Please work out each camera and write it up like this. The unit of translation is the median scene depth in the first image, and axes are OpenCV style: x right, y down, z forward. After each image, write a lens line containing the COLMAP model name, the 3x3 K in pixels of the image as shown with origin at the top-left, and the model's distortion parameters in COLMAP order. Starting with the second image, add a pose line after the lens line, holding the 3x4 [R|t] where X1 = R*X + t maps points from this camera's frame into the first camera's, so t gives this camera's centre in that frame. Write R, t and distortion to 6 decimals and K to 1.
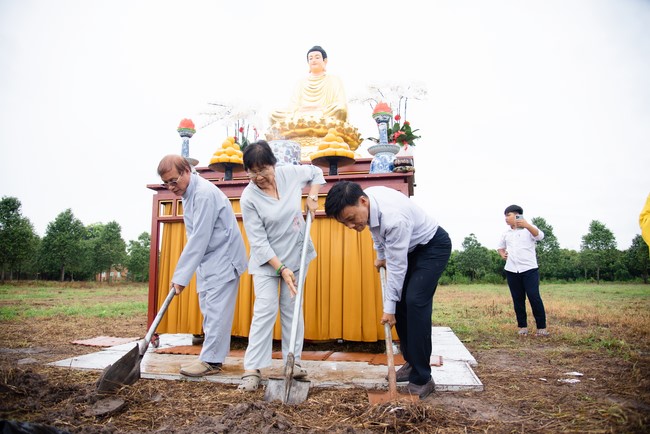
lens RADIAL K [[442.9, 0, 321.5], [0, 442.9, 222.2], [0, 0, 1]] dist [-0.094158, 0.025793]
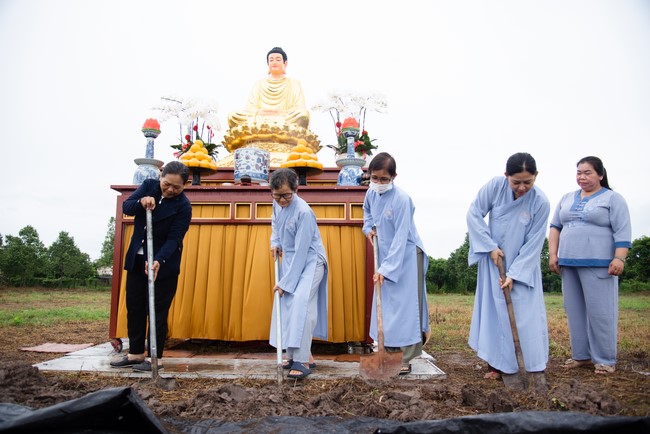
lens RADIAL K [[499.5, 0, 326.7], [0, 499.5, 219.6], [0, 0, 1]] dist [-0.067868, 0.043412]
pose [[0.984581, 0.032192, 0.171943, -0.088795], [-0.031407, 0.999480, -0.007282, -0.012857], [-0.172088, 0.001769, 0.985080, -0.129148]]
